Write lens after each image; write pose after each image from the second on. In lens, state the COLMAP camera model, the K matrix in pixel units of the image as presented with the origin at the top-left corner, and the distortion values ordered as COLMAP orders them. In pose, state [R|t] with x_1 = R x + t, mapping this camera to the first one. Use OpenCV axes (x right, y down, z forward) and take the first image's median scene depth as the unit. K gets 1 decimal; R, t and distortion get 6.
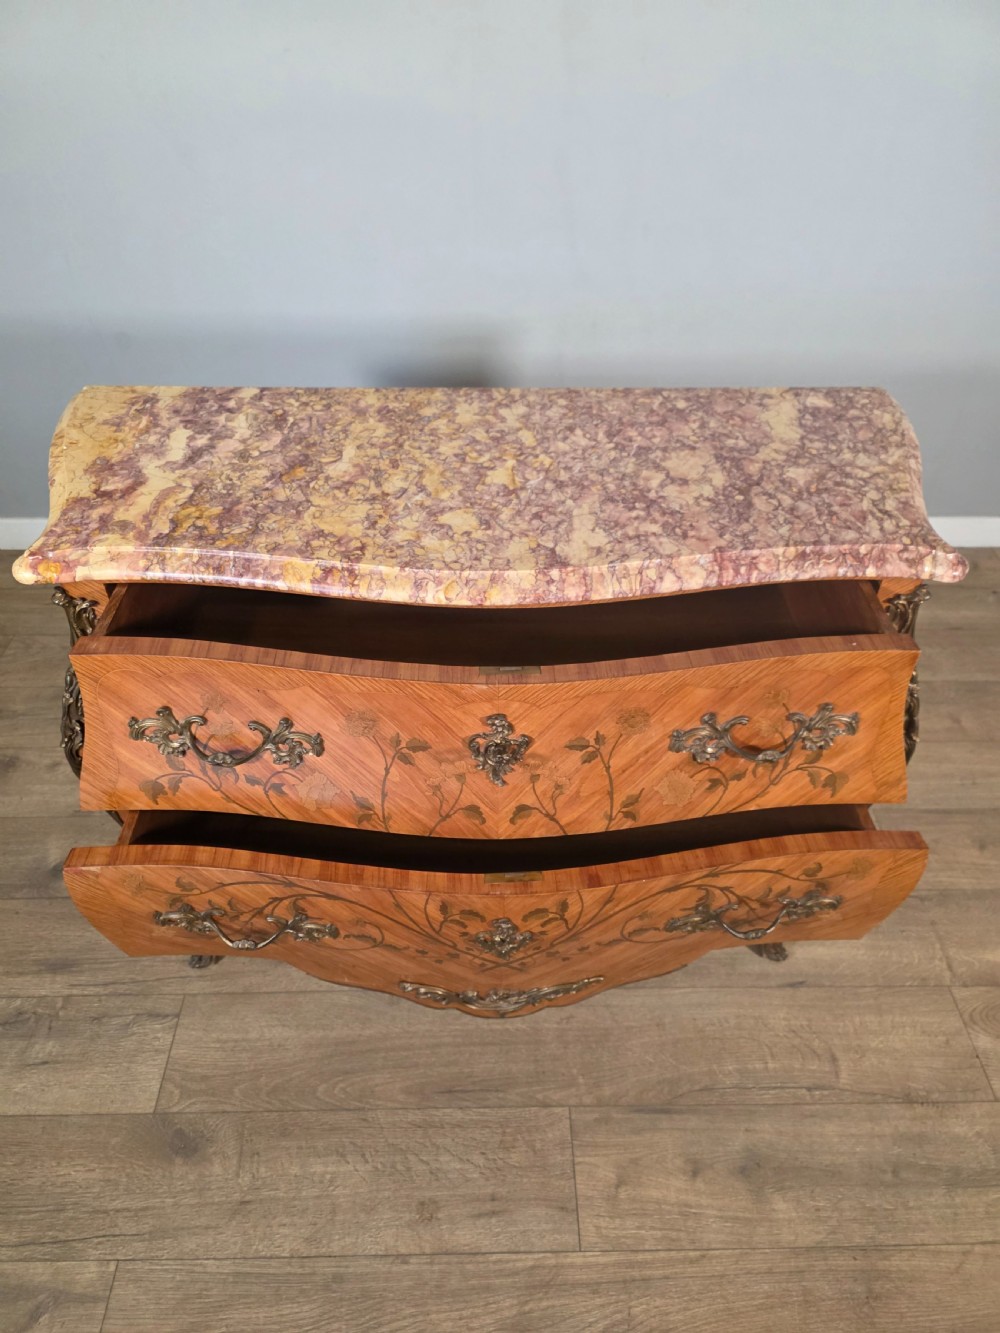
lens RADIAL K [[913.2, 0, 497.9], [0, 913.2, 670.8], [0, 0, 1]] dist [0.053888, -0.062036]
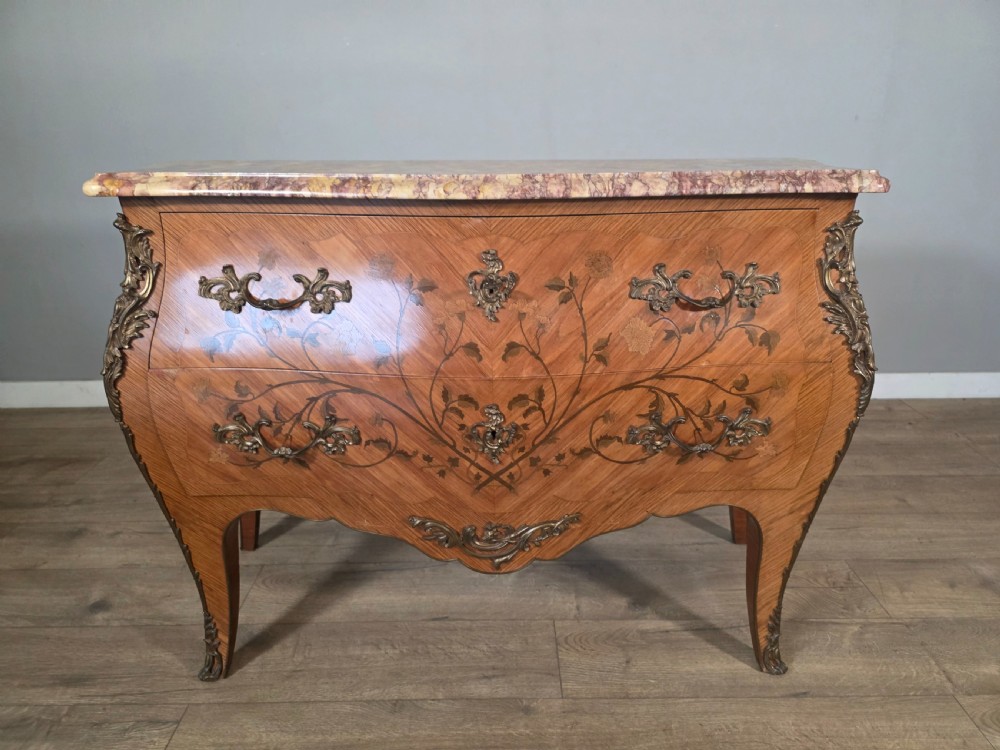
lens RADIAL K [[685.1, 0, 505.1], [0, 685.1, 377.3], [0, 0, 1]] dist [0.053888, -0.062036]
pose [[0.999850, -0.011511, -0.012920, 0.021514], [0.006043, 0.931907, -0.362647, 0.351840], [0.016214, 0.362514, 0.931837, 0.207403]]
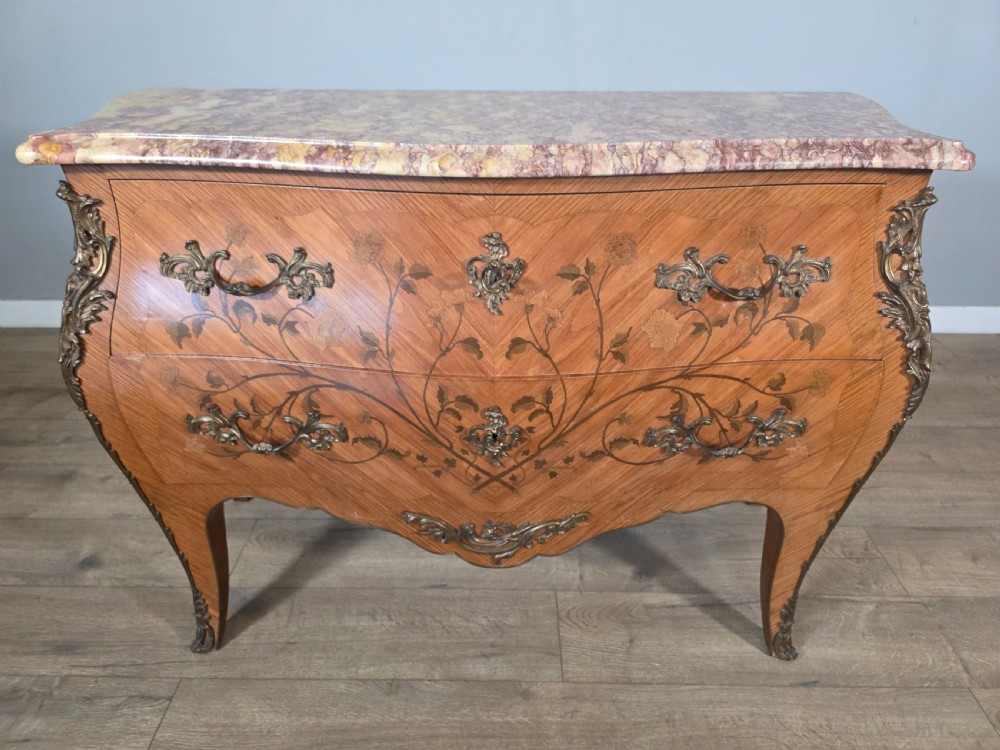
lens RADIAL K [[685.1, 0, 498.5], [0, 685.1, 365.7], [0, 0, 1]] dist [0.053888, -0.062036]
pose [[0.999484, 0.008188, -0.031067, 0.022336], [-0.014849, 0.975227, -0.220705, 0.219343], [0.028491, 0.221053, 0.974846, 0.256576]]
